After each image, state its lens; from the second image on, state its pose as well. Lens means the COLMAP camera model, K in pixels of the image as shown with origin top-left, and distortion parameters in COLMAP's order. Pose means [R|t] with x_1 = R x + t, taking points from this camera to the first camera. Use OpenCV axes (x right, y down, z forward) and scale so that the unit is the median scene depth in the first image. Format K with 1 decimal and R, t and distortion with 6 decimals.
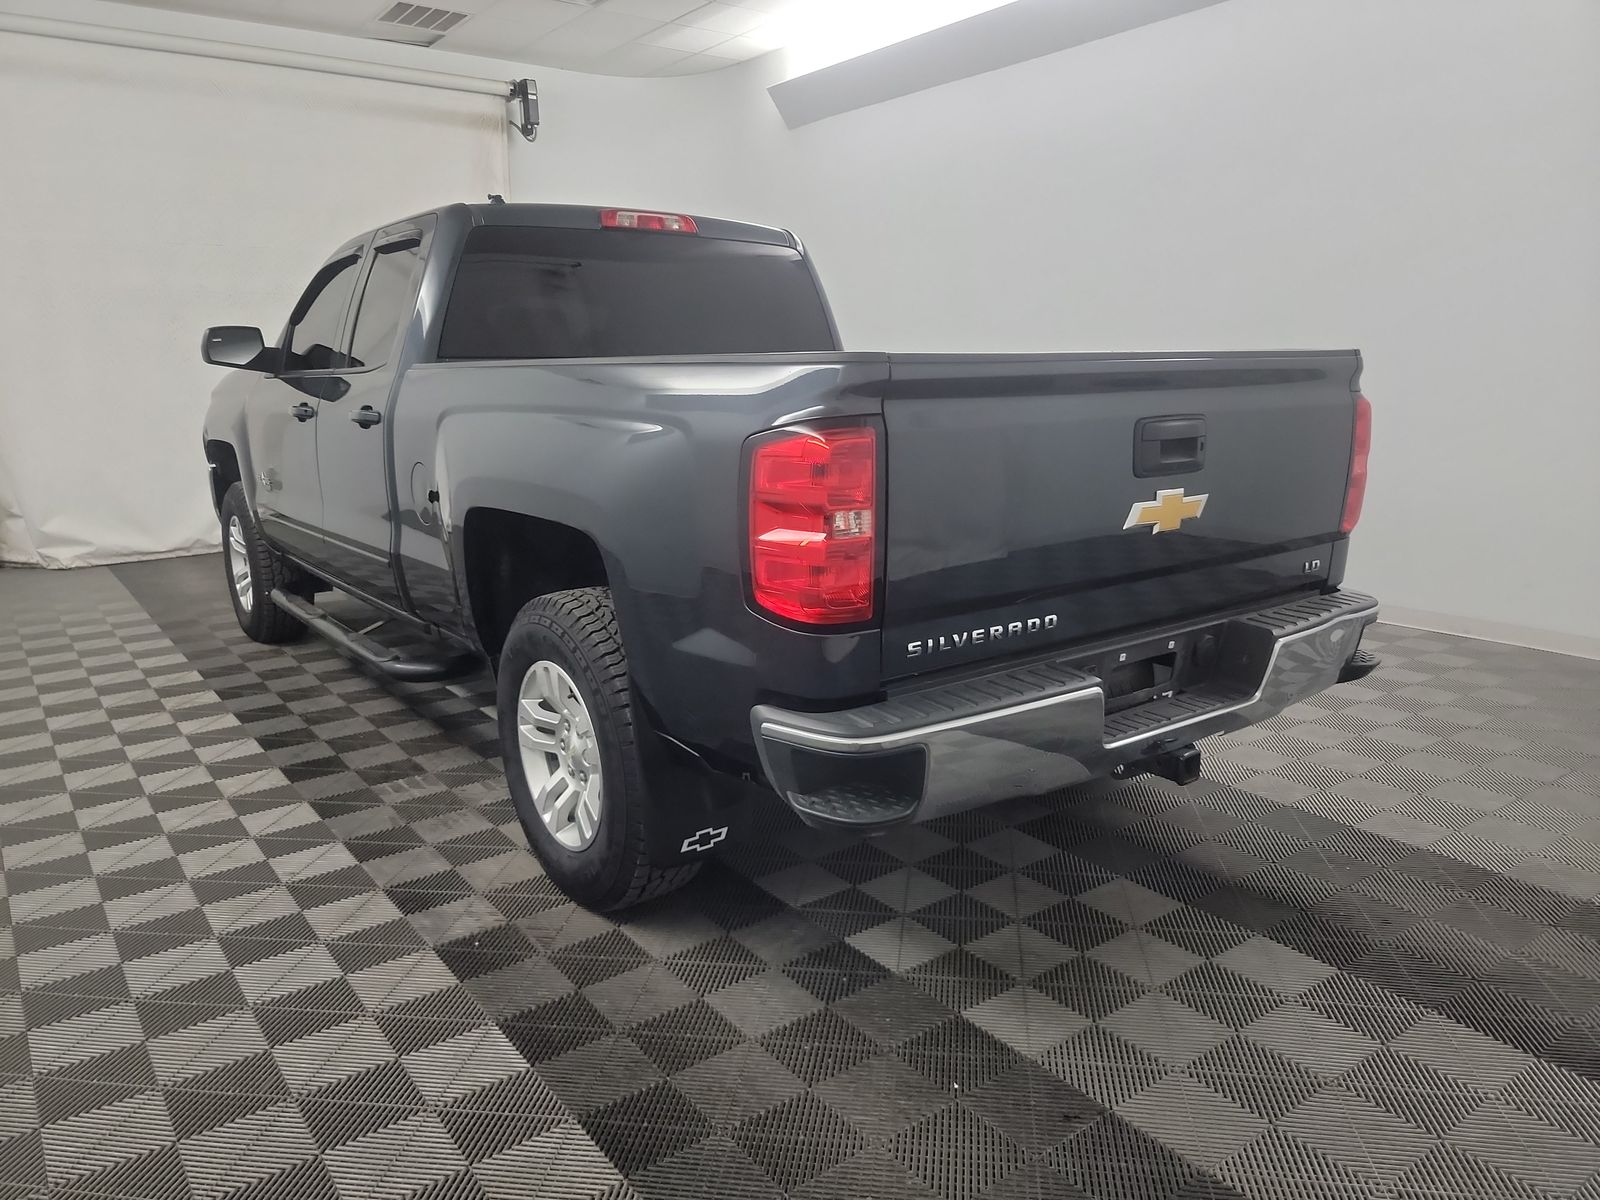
lens RADIAL K [[1122.2, 0, 780.8], [0, 1122.2, 596.0], [0, 0, 1]] dist [0.070006, -0.038033]
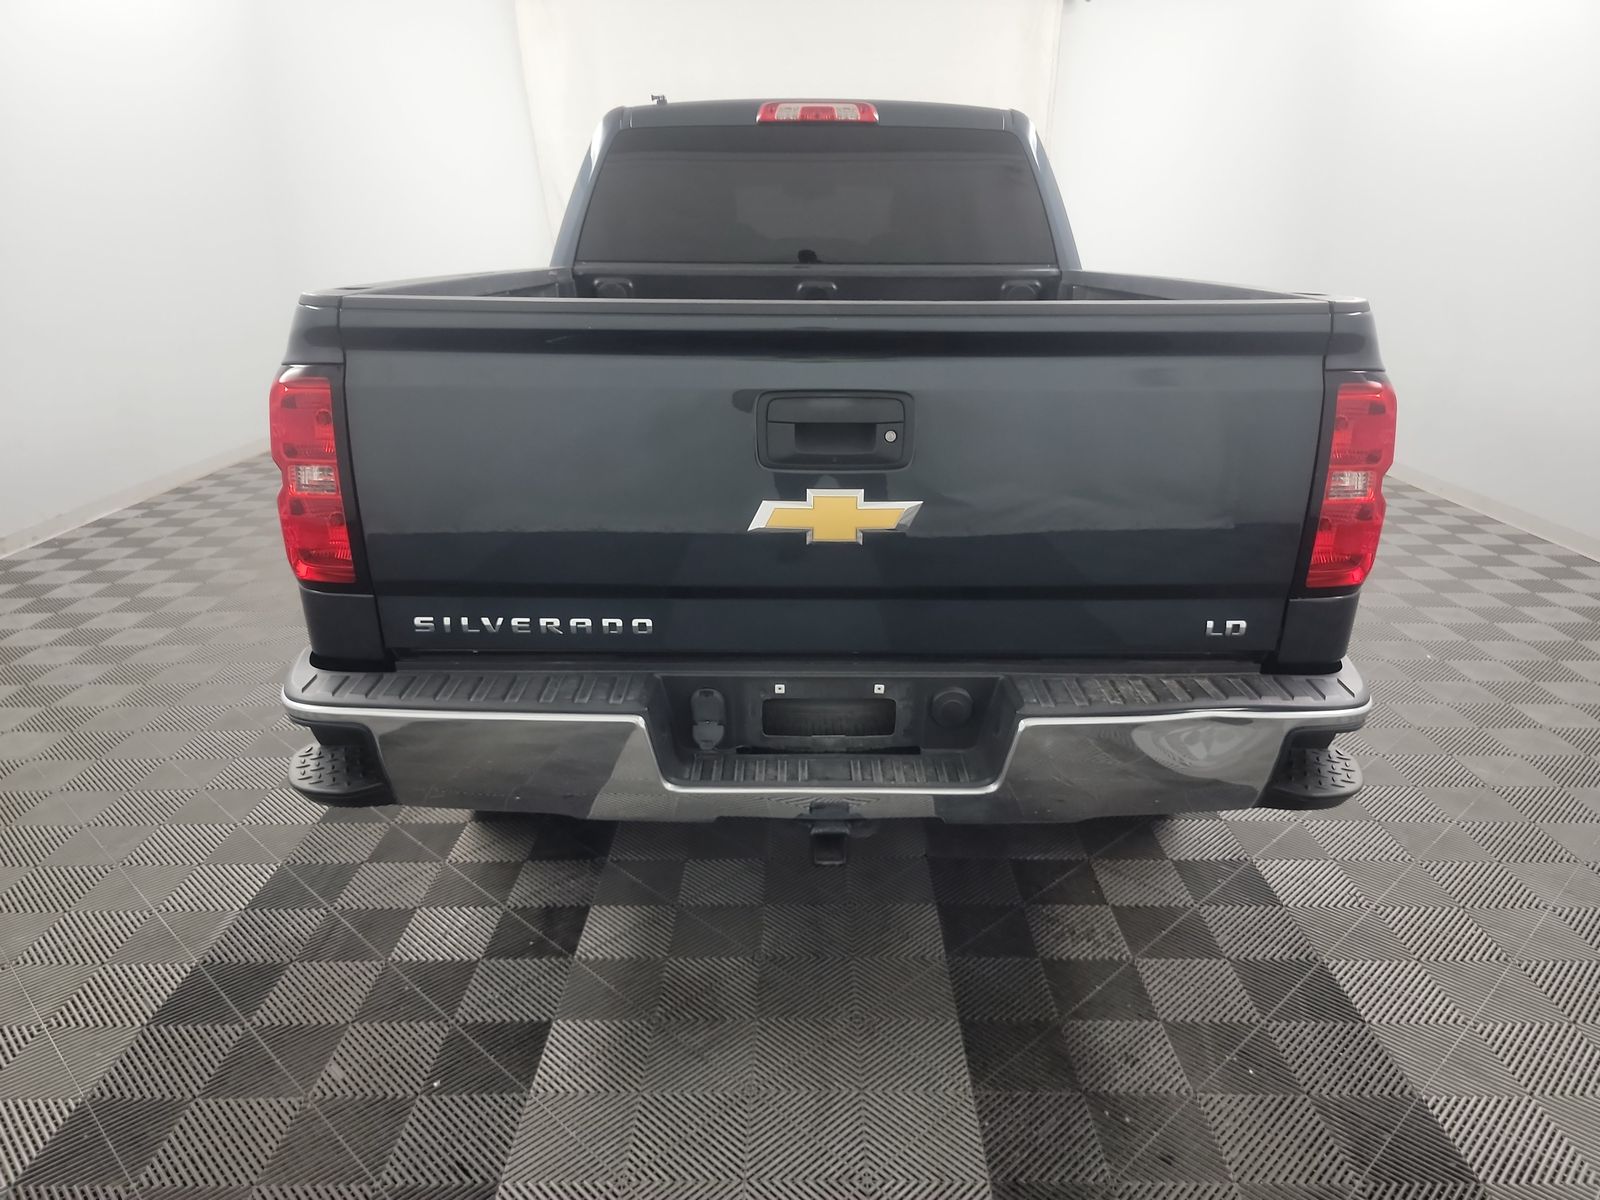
lens RADIAL K [[1127.2, 0, 790.1], [0, 1127.2, 621.0], [0, 0, 1]] dist [0.040518, -0.002145]
pose [[0.809985, 0.202345, -0.550437, 0.760706], [-0.134303, 0.977648, 0.161761, -0.127086], [0.570865, -0.057098, 0.819056, 0.357455]]
